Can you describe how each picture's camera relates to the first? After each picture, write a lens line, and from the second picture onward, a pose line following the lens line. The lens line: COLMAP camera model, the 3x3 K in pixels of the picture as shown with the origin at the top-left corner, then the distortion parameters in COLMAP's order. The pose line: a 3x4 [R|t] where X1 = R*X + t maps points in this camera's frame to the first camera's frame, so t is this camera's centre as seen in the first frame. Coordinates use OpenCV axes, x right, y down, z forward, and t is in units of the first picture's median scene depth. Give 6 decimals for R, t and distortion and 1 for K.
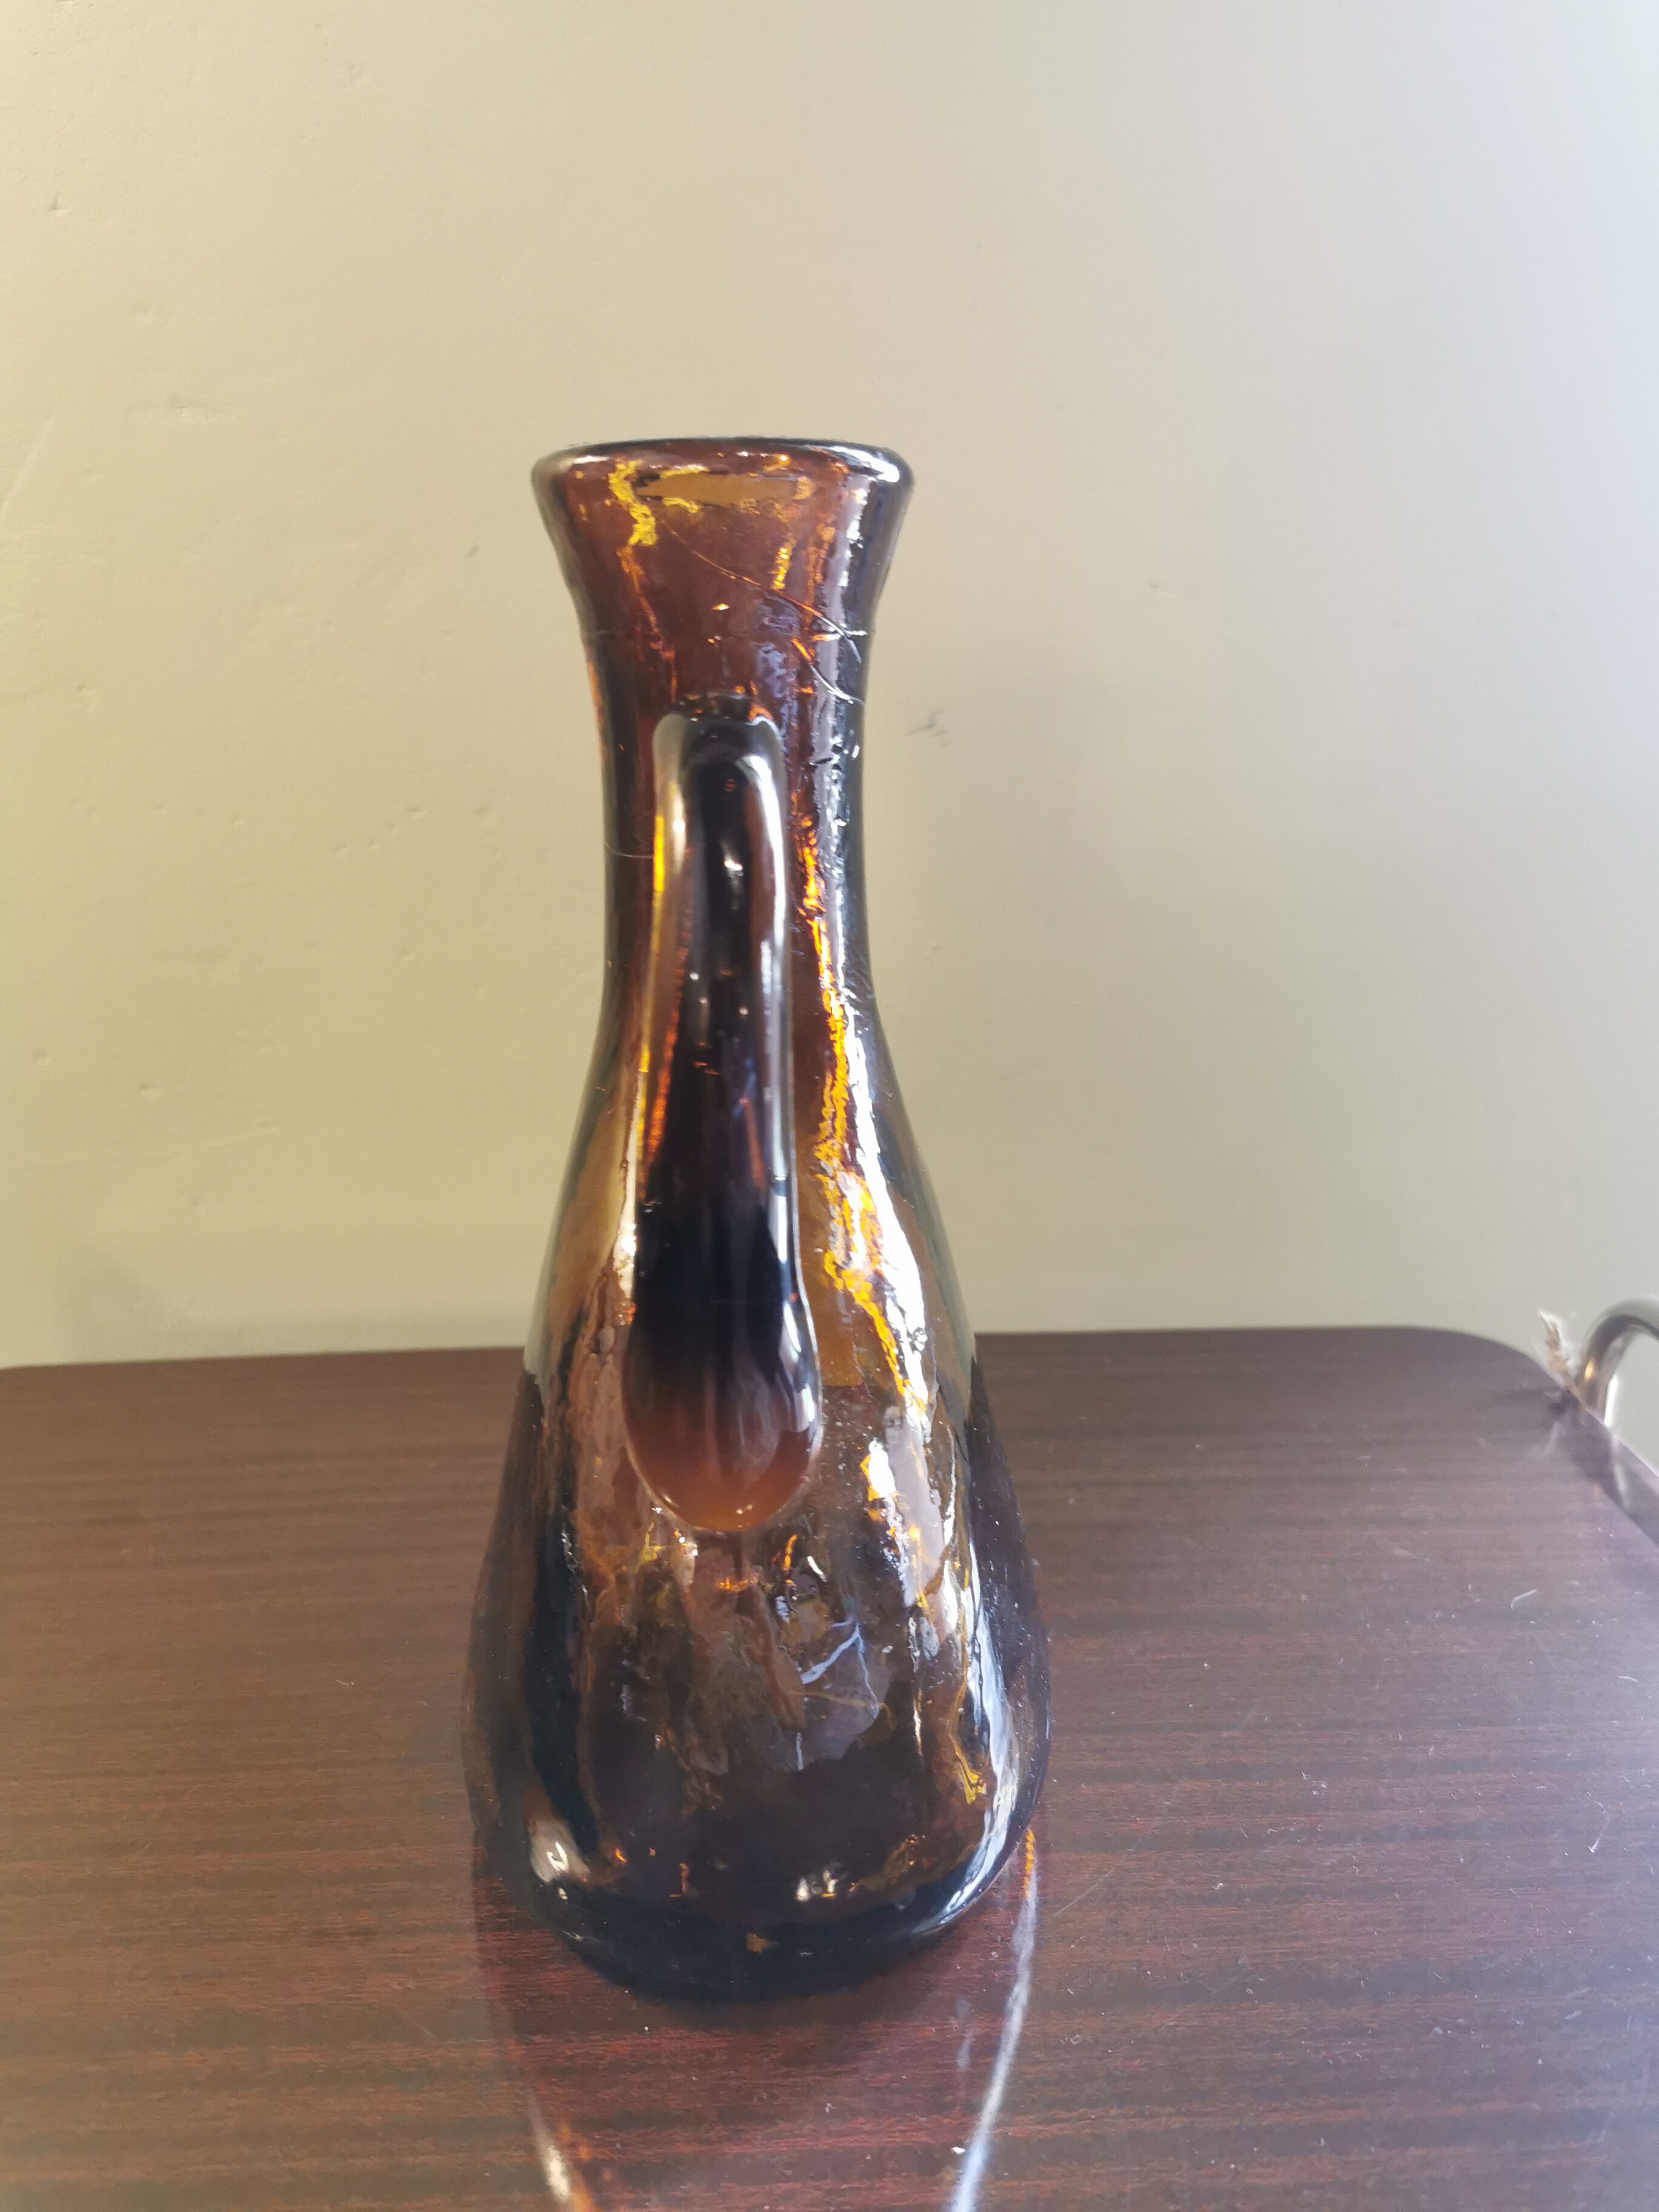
lens RADIAL K [[1631.0, 0, 829.5], [0, 1631.0, 1106.0], [0, 0, 1]] dist [0.041408, -0.066134]
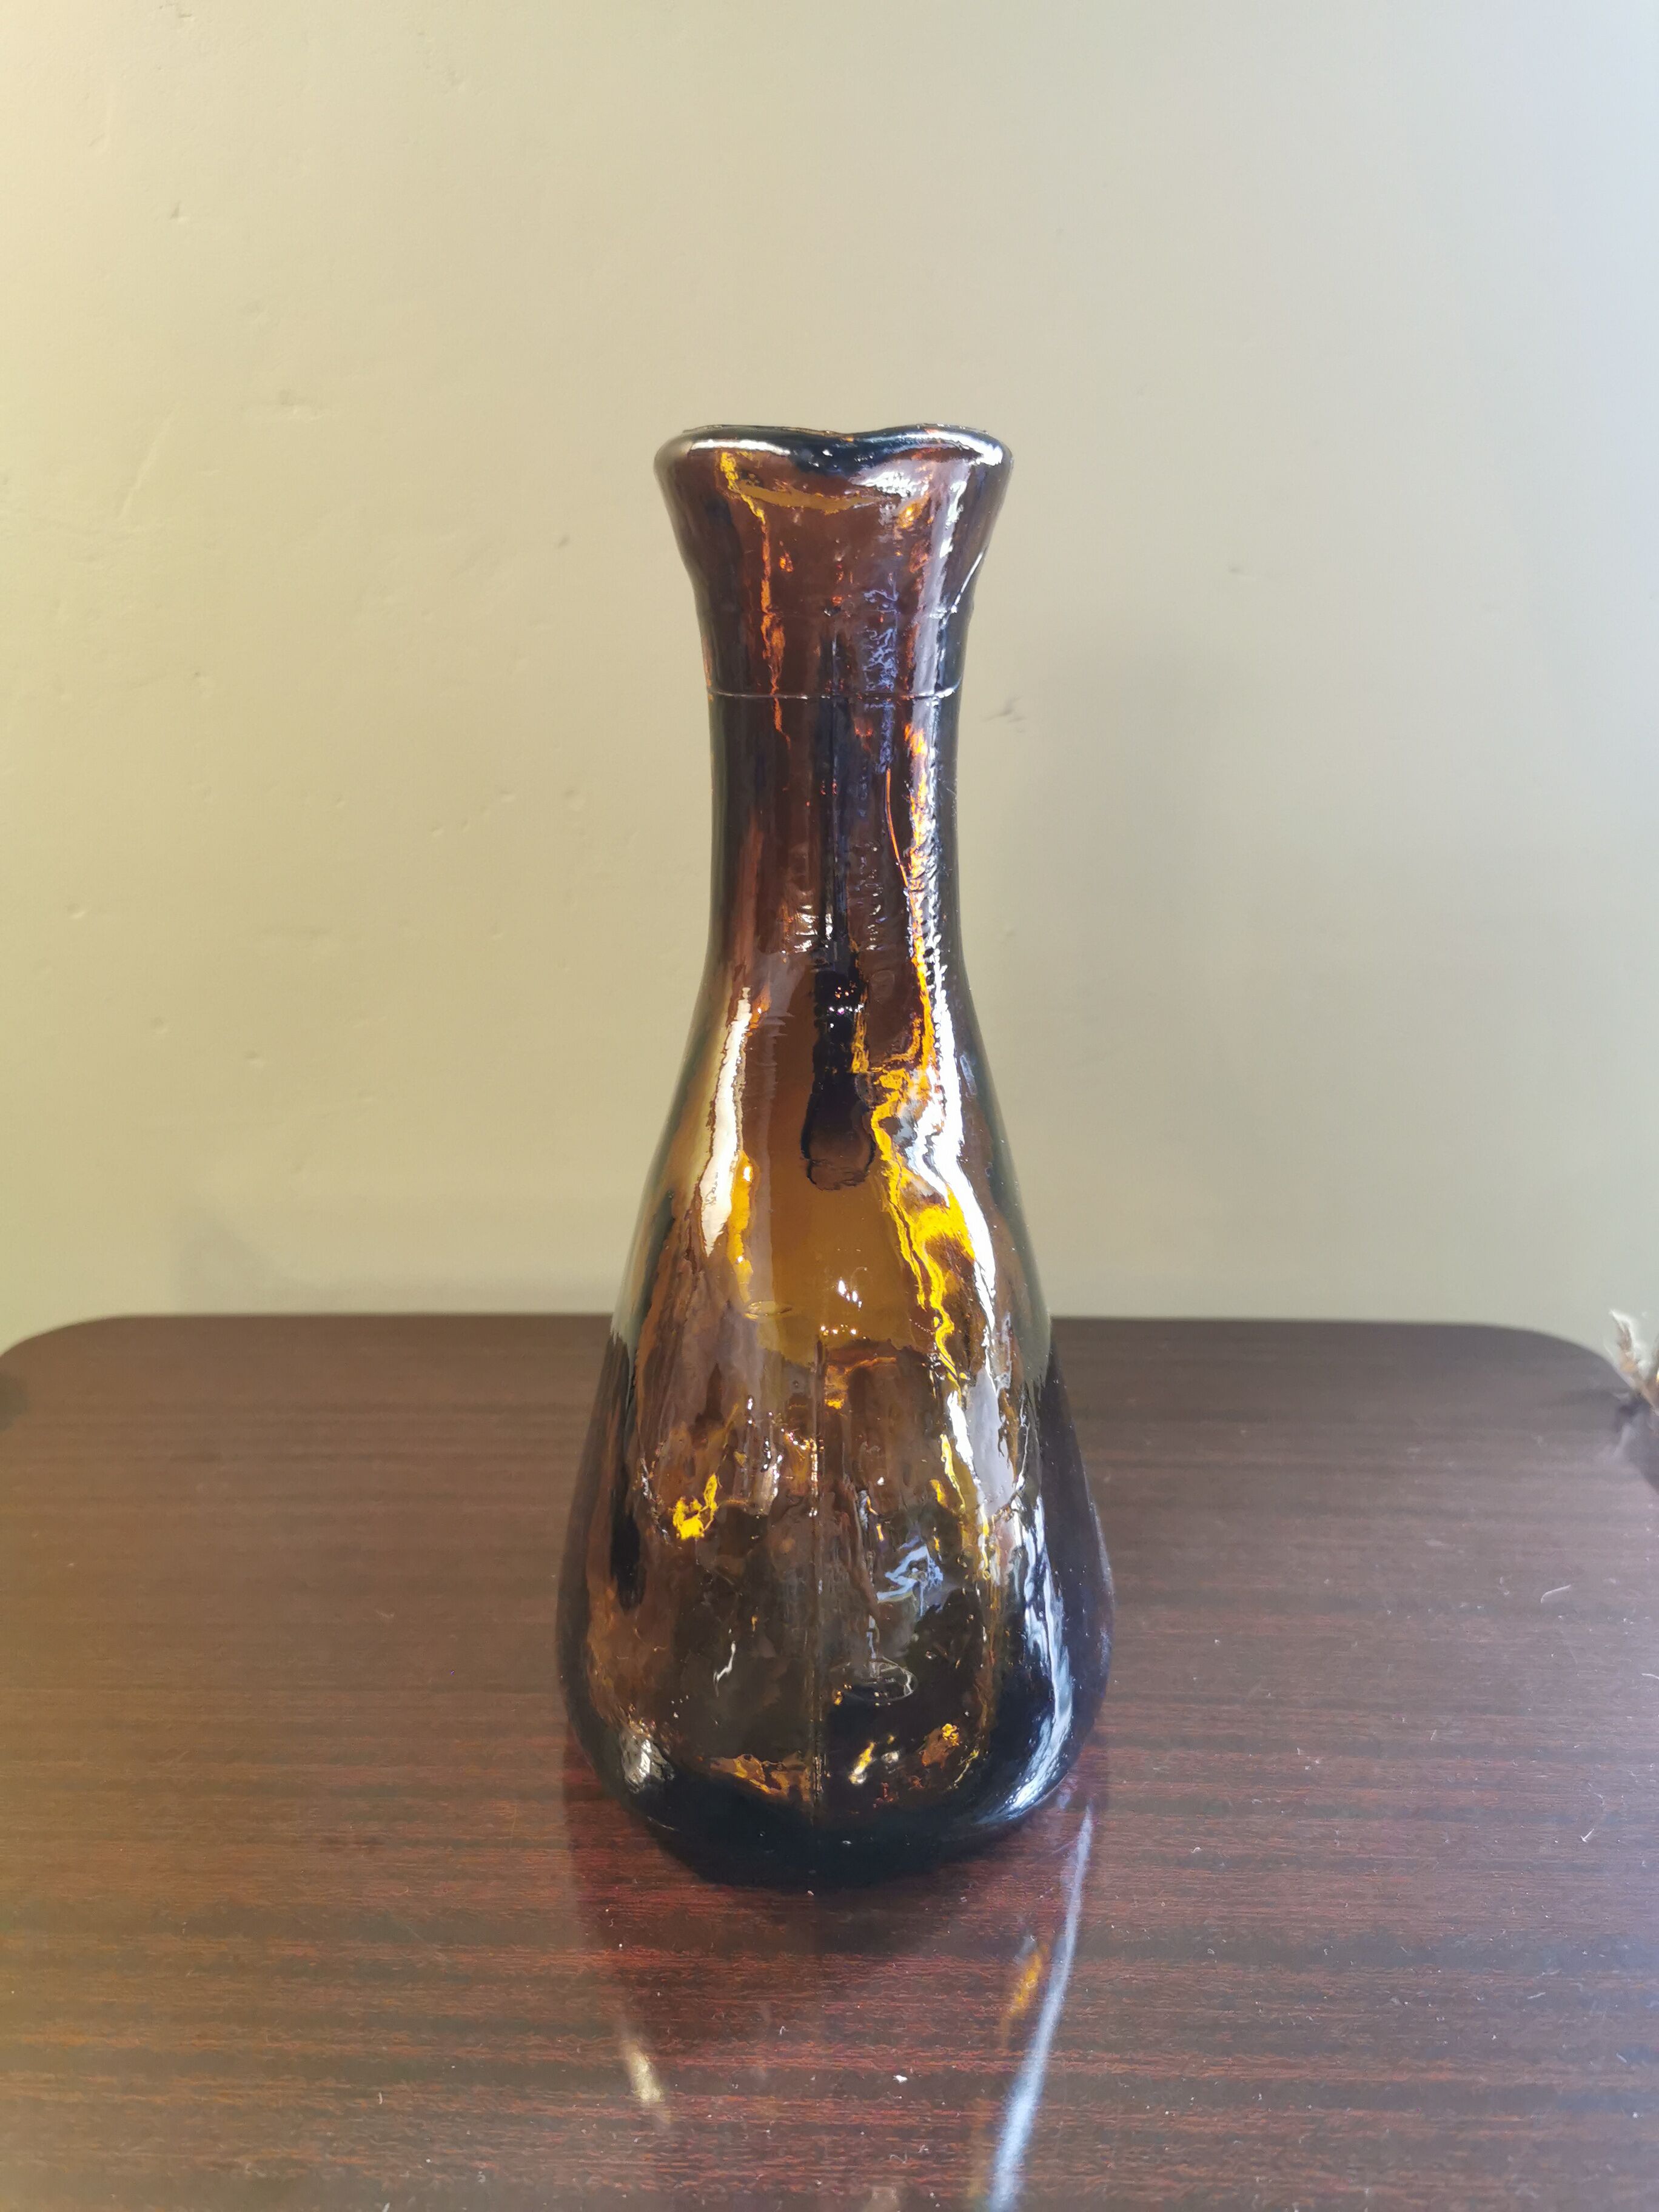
lens RADIAL K [[1631.0, 0, 829.5], [0, 1631.0, 1106.0], [0, 0, 1]] dist [0.041408, -0.066134]
pose [[0.995984, 0.022909, -0.086556, 0.089766], [-0.022652, 0.999736, 0.003947, 0.017570], [0.086624, -0.001971, 0.996239, -0.027084]]
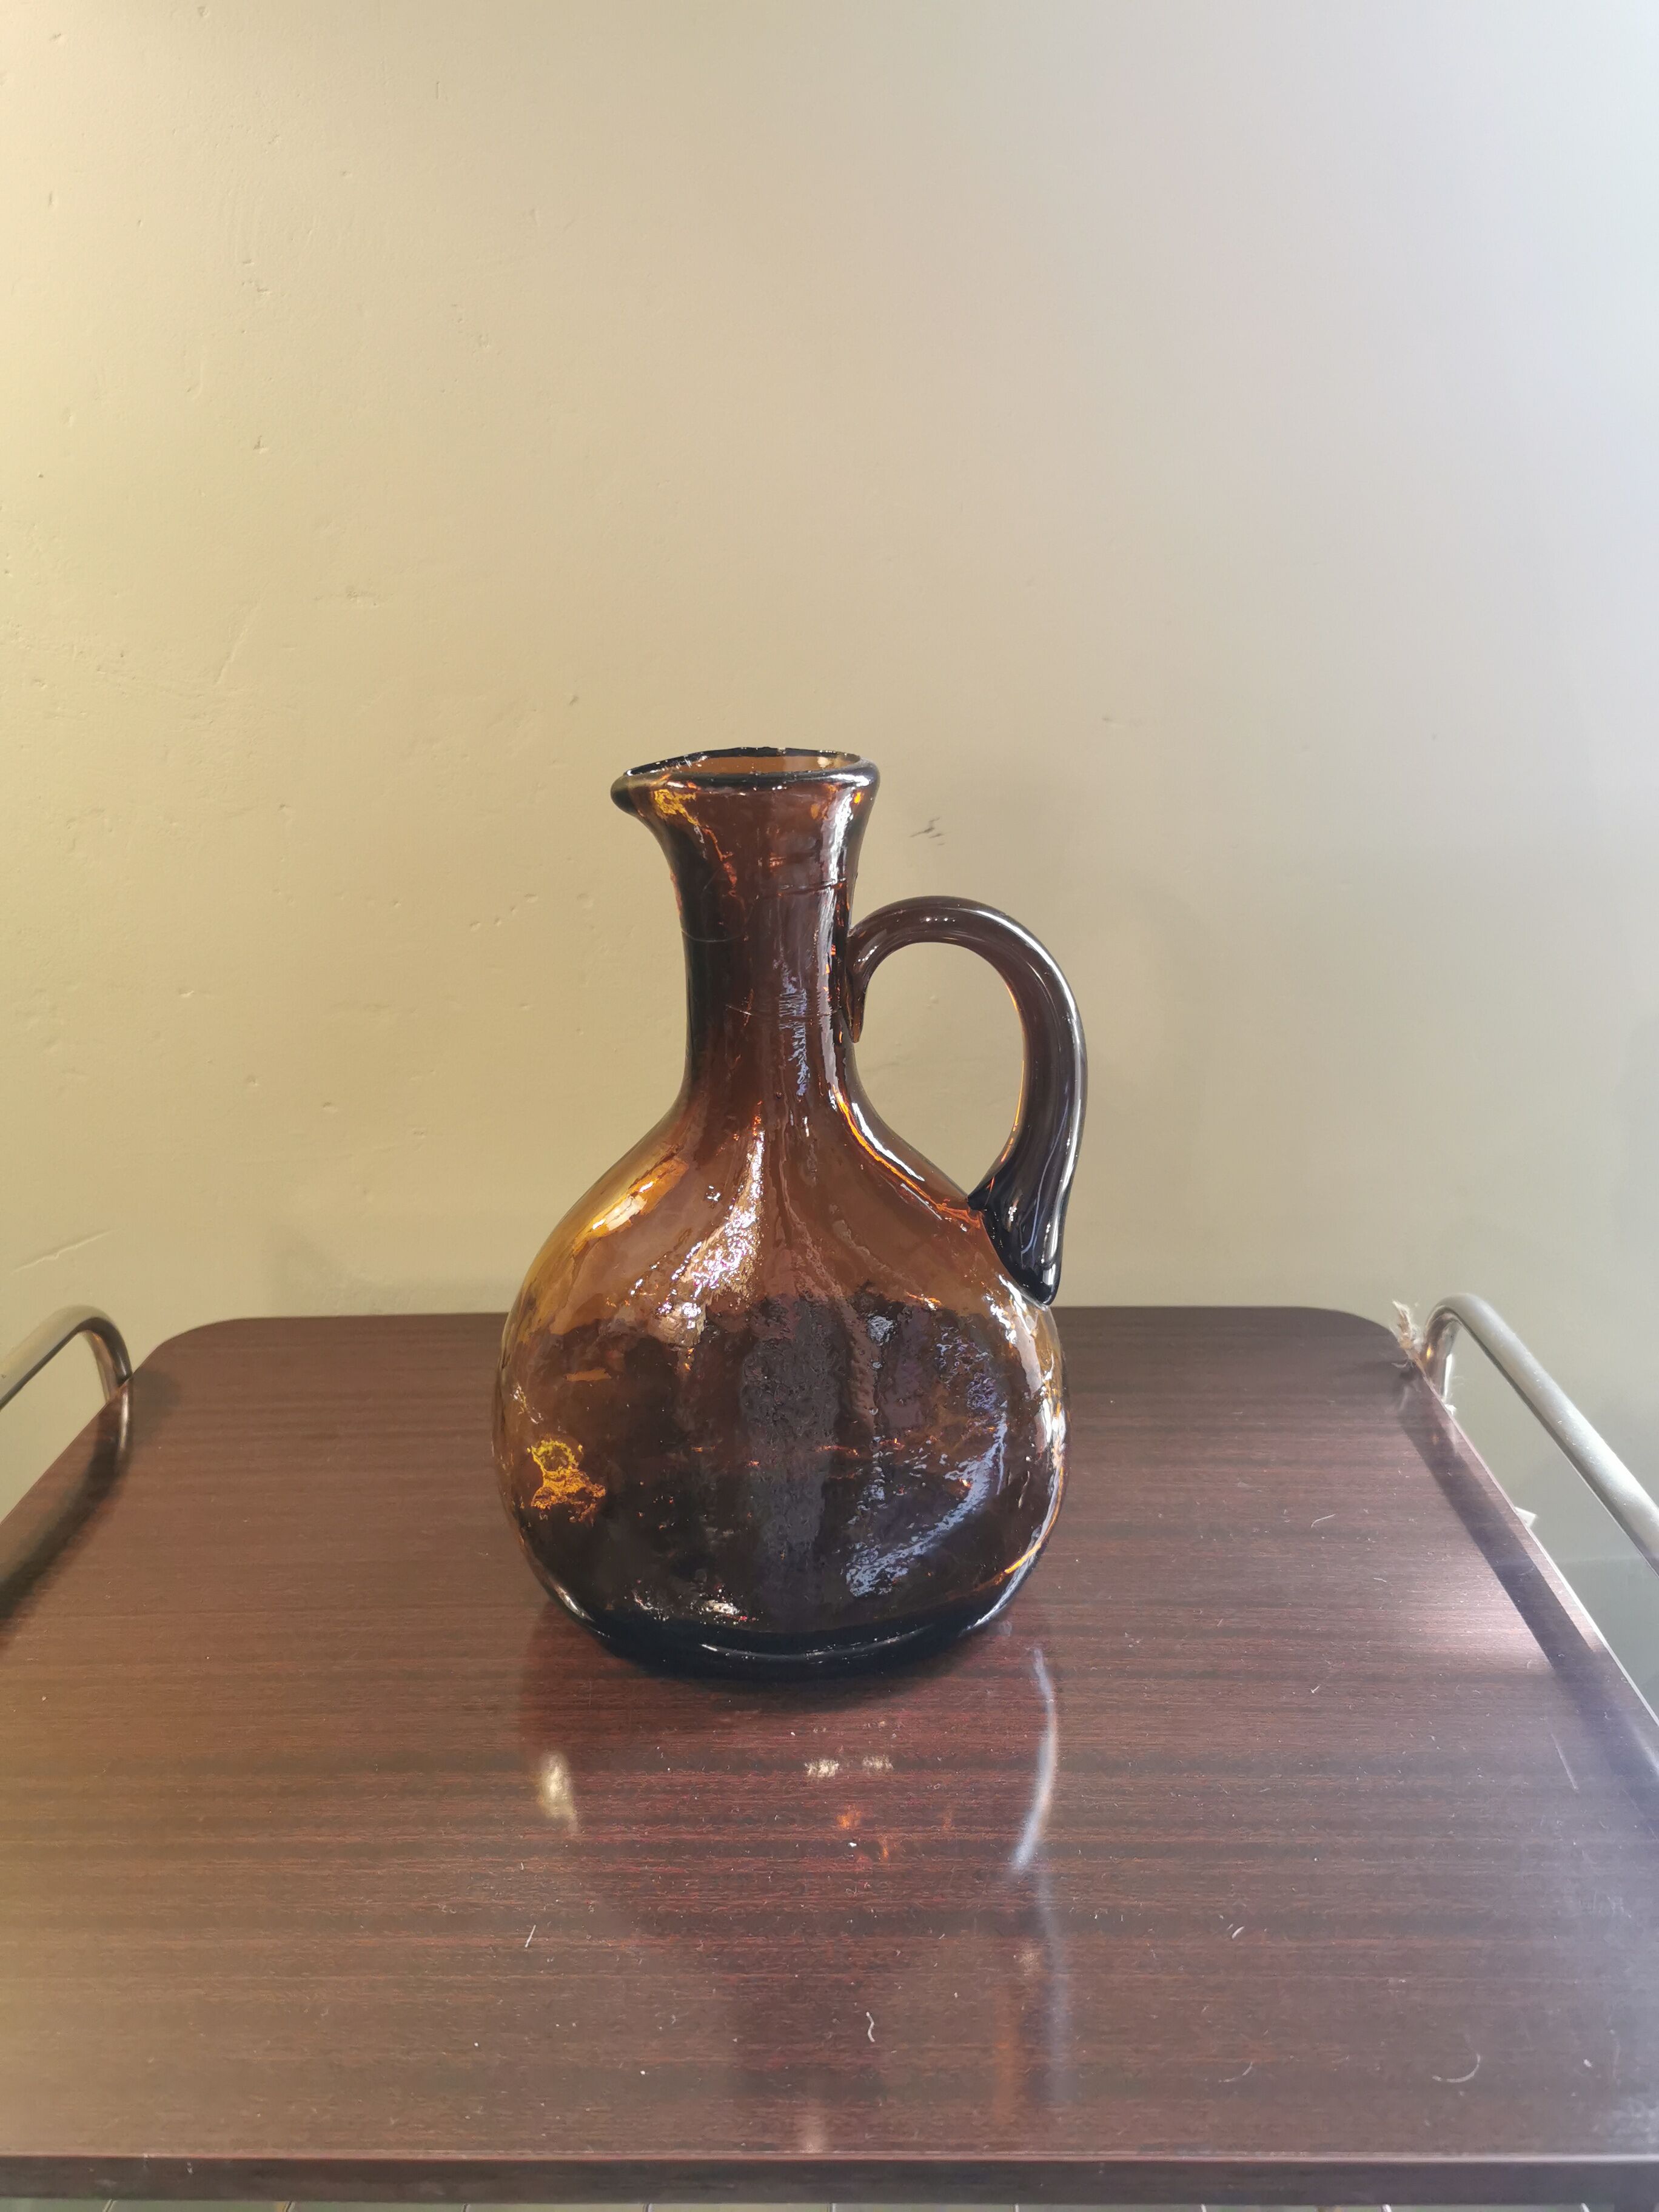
lens RADIAL K [[1542.3, 0, 806.5], [0, 1542.3, 1101.2], [0, 0, 1]] dist [0.042432, 0.001904]
pose [[0.997074, 0.008211, -0.075999, 0.118523], [-0.005538, 0.999361, 0.035316, -0.126855], [0.076240, -0.034792, 0.996482, -0.424982]]
